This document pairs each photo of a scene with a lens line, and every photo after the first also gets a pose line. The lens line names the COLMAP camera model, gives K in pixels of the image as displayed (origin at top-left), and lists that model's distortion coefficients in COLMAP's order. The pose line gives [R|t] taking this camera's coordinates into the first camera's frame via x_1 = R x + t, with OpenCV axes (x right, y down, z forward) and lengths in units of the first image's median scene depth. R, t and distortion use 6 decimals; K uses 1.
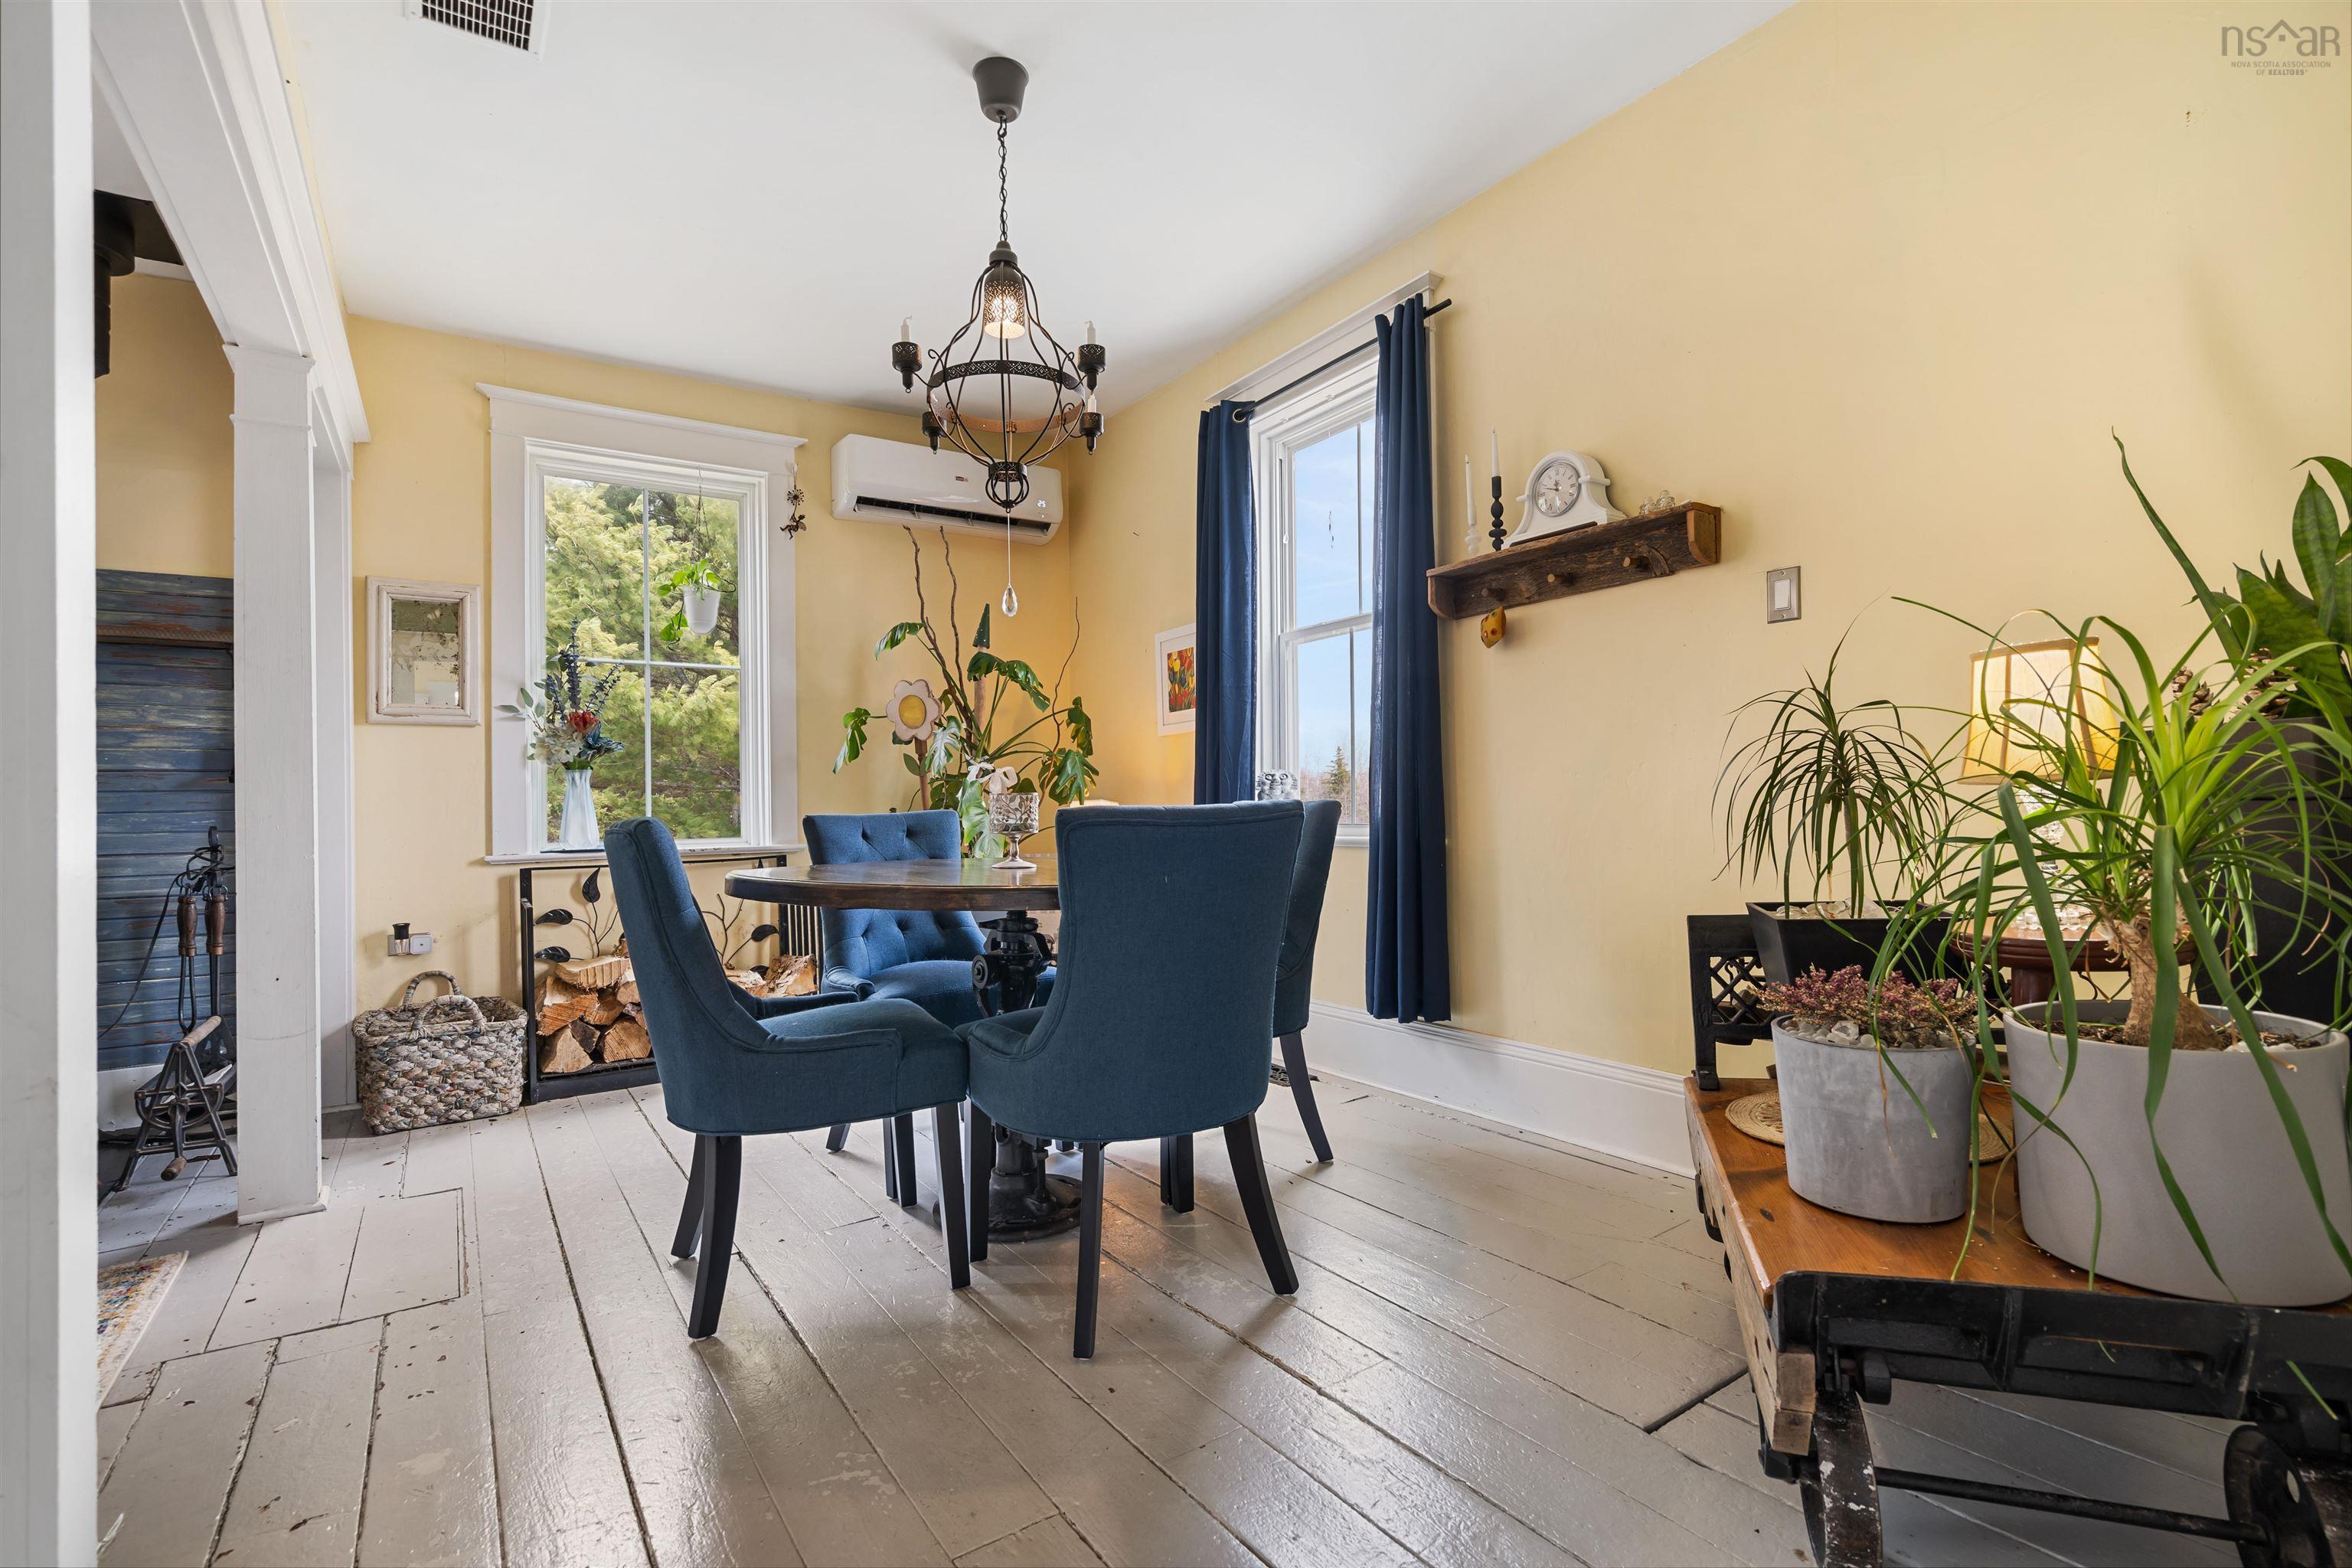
lens RADIAL K [[1074.7, 0, 1170.4], [0, 1074.7, 787.2], [0, 0, 1]] dist [-0.006488, 0.002518]
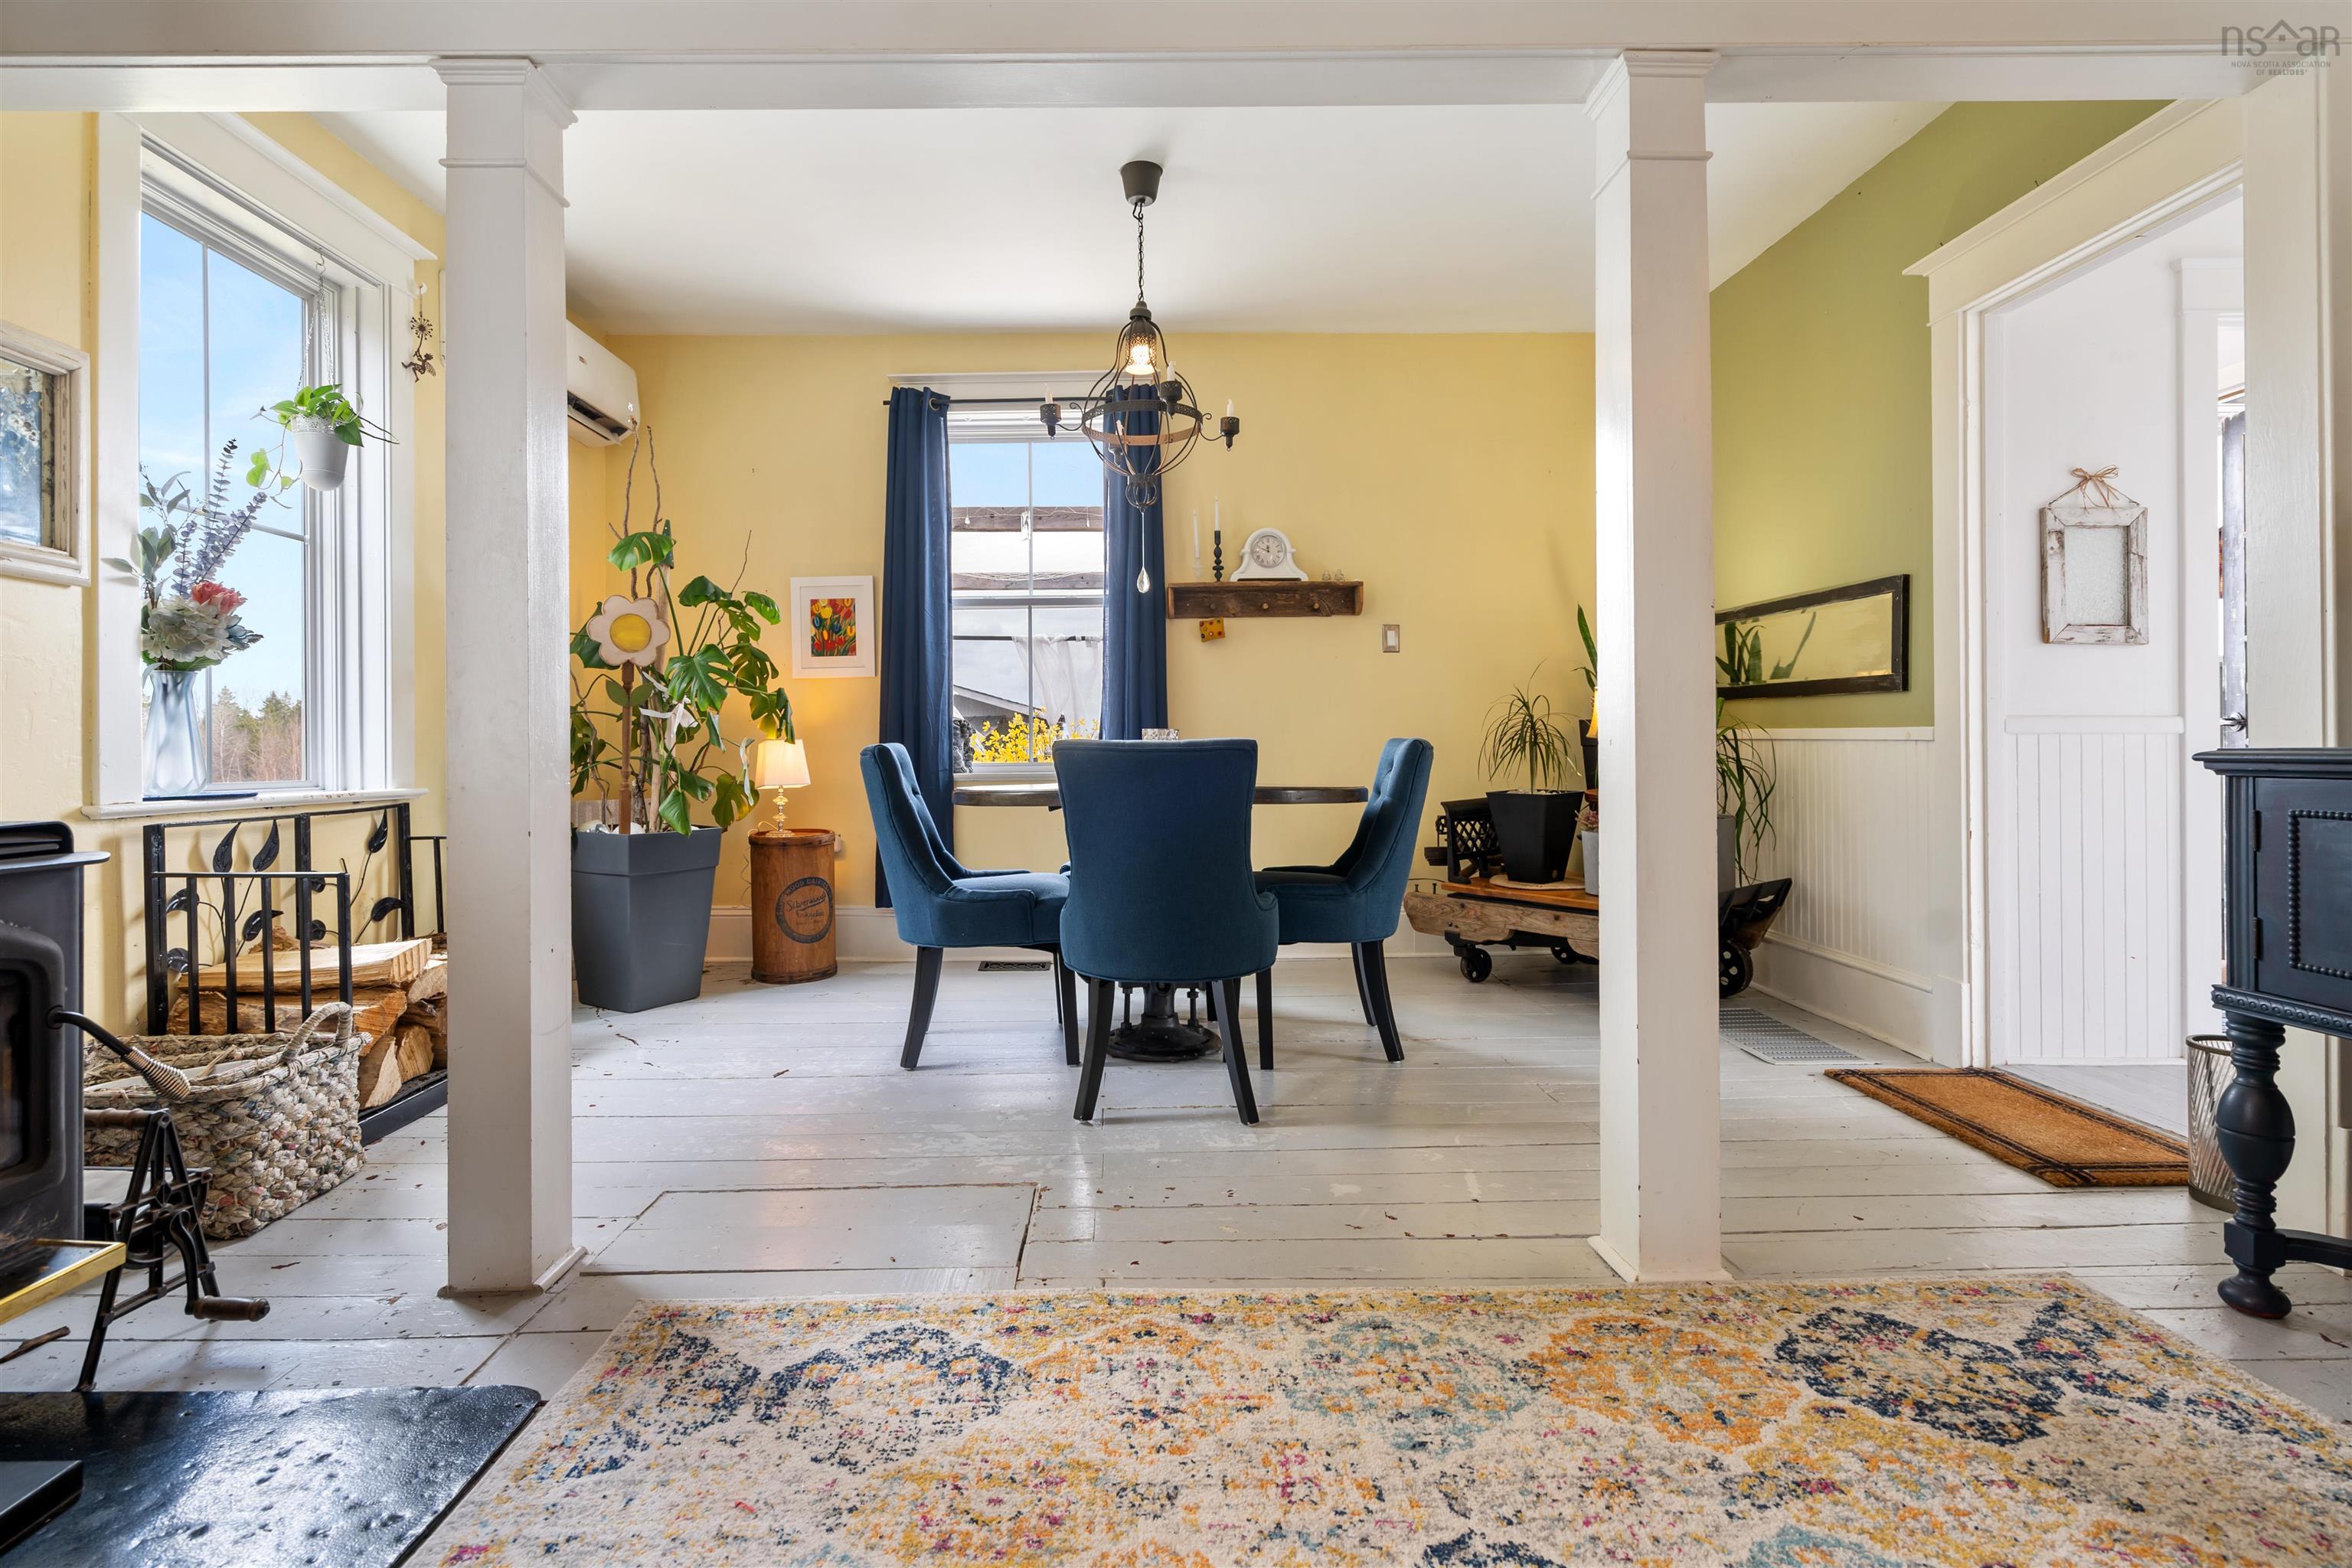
lens RADIAL K [[1136.1, 0, 1124.7], [0, 1136.1, 747.7], [0, 0, 1]] dist [0.001385, 0.000701]
pose [[0.556821, 0.019354, 0.830407, -1.011642], [-0.018372, 0.999771, -0.010982, 0.033523], [-0.830430, -0.009141, 0.557049, 0.196284]]
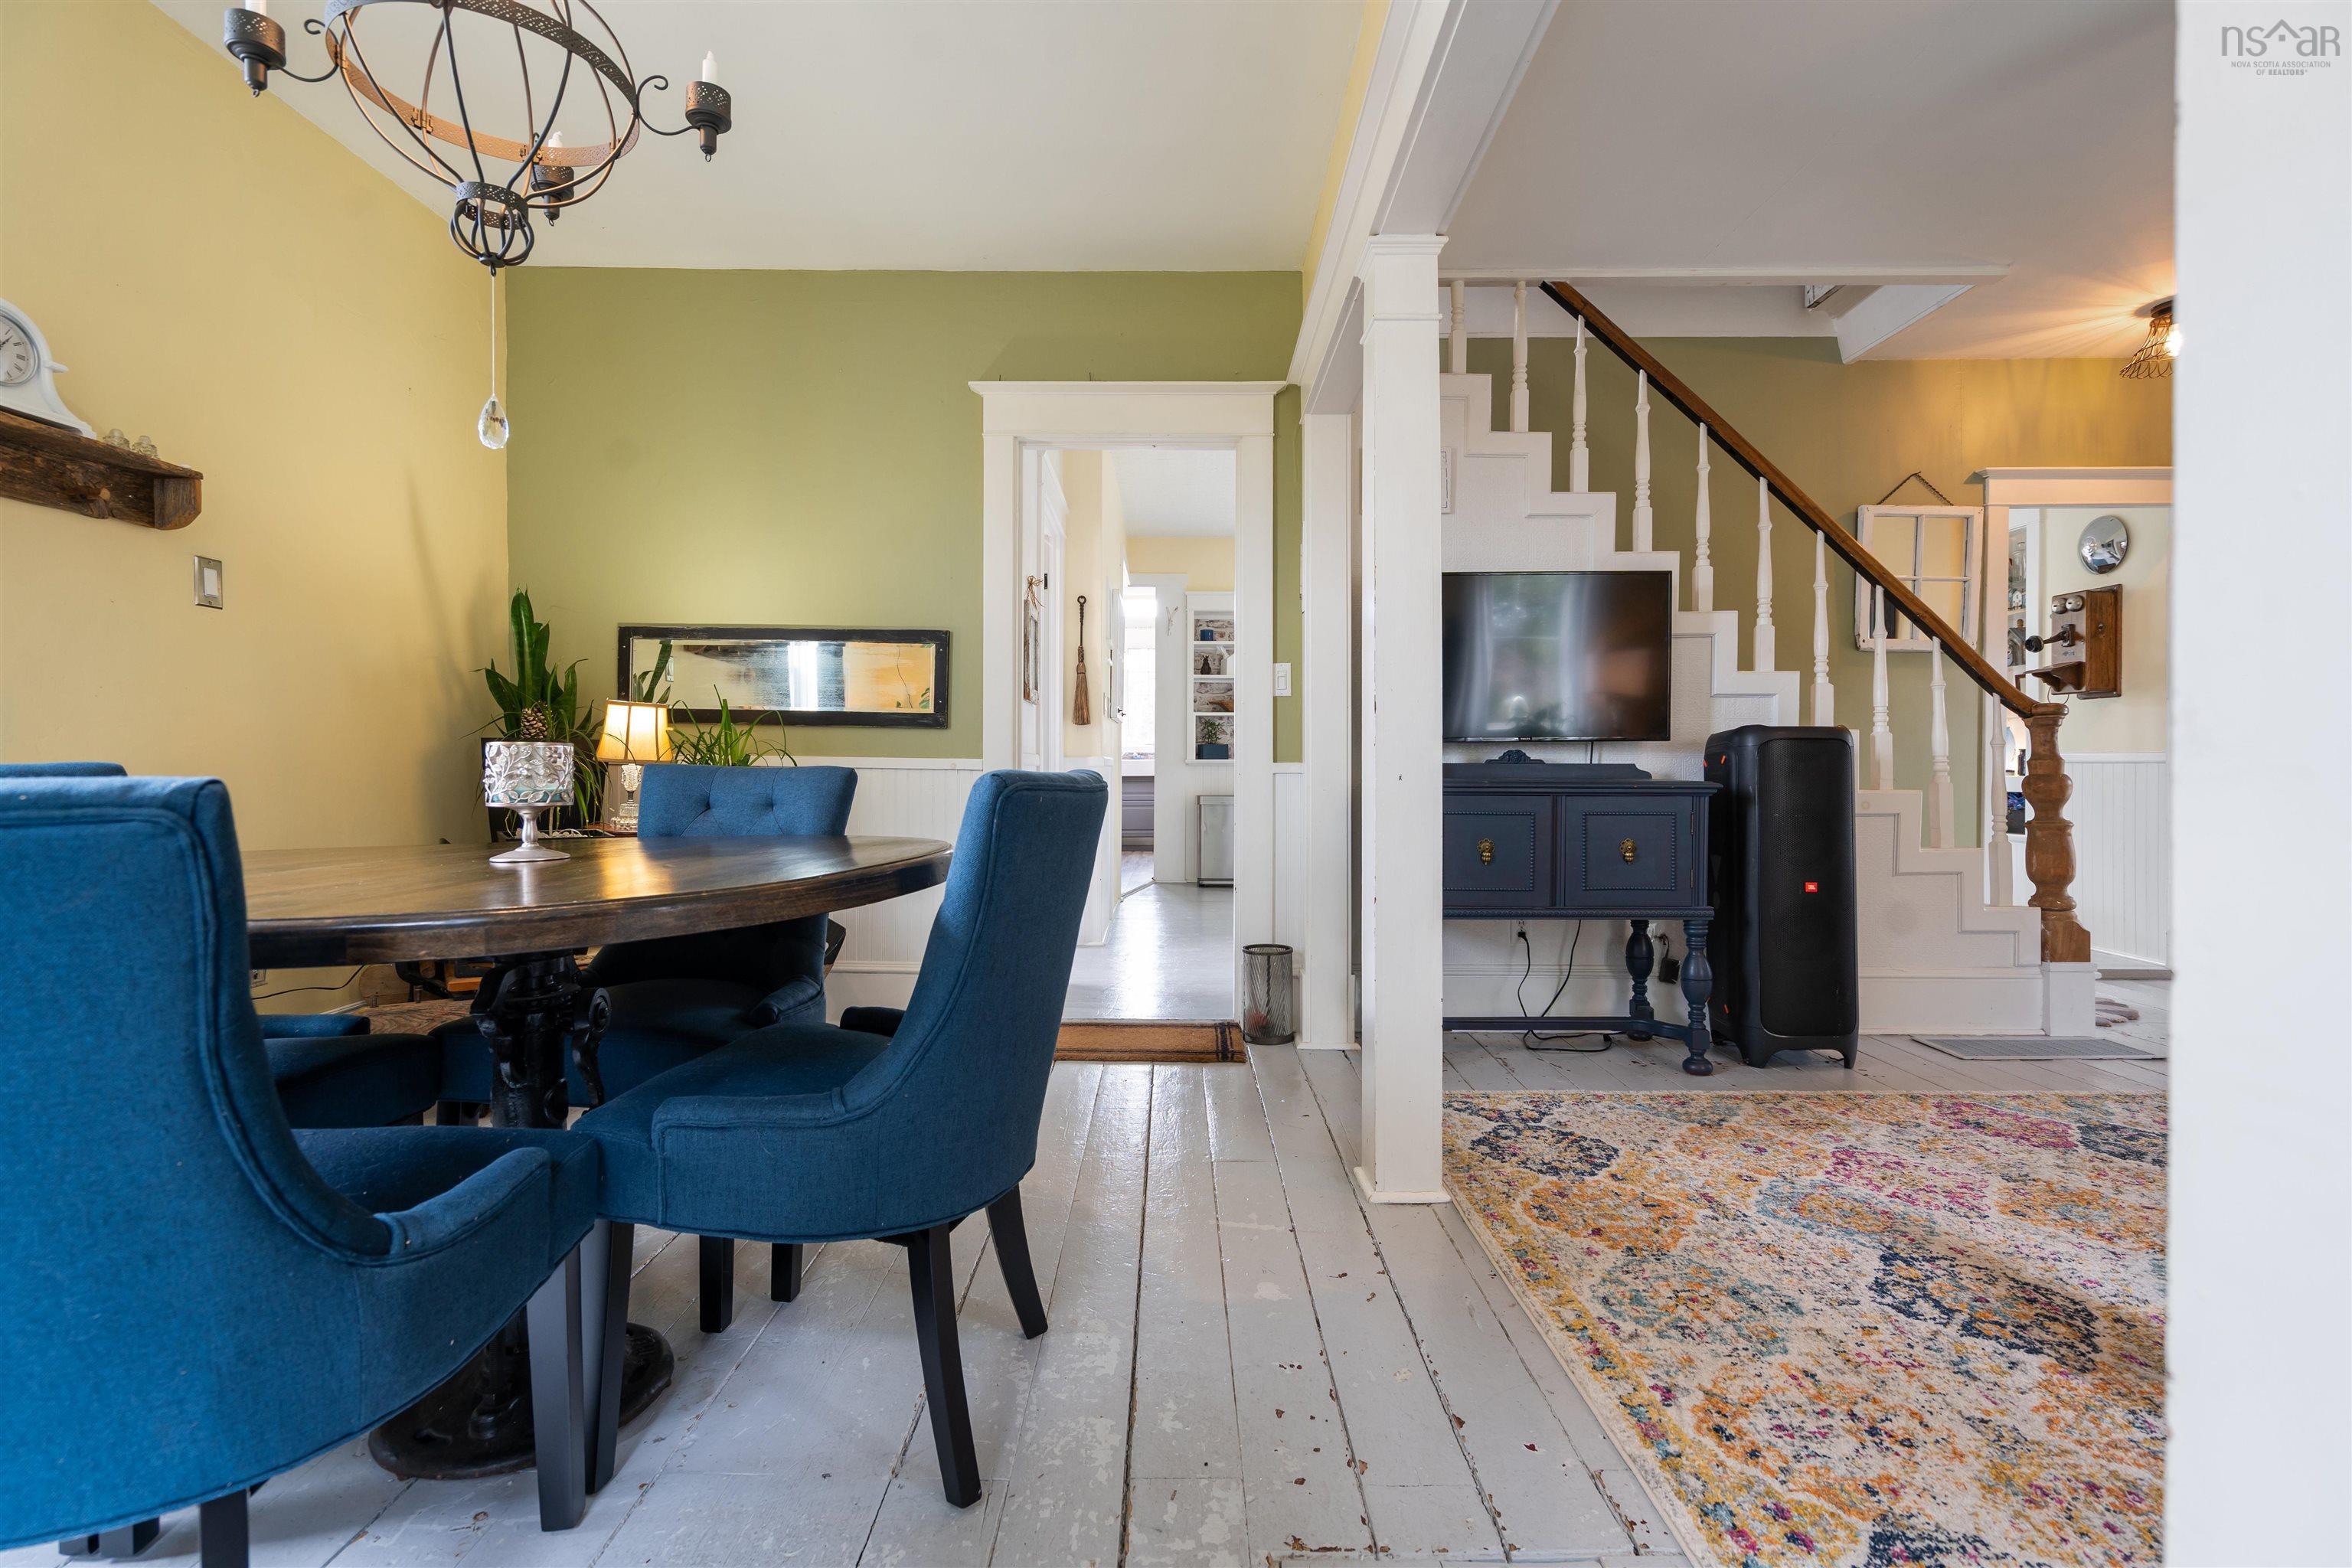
lens RADIAL K [[1074.7, 0, 1175.5], [0, 1074.7, 773.7], [0, 0, 1]] dist [-0.006488, 0.002518]
pose [[-0.829594, 0.013500, 0.558204, -0.622343], [0.005504, 0.999857, -0.016001, 0.026864], [-0.558340, -0.010201, -0.829550, 0.999277]]
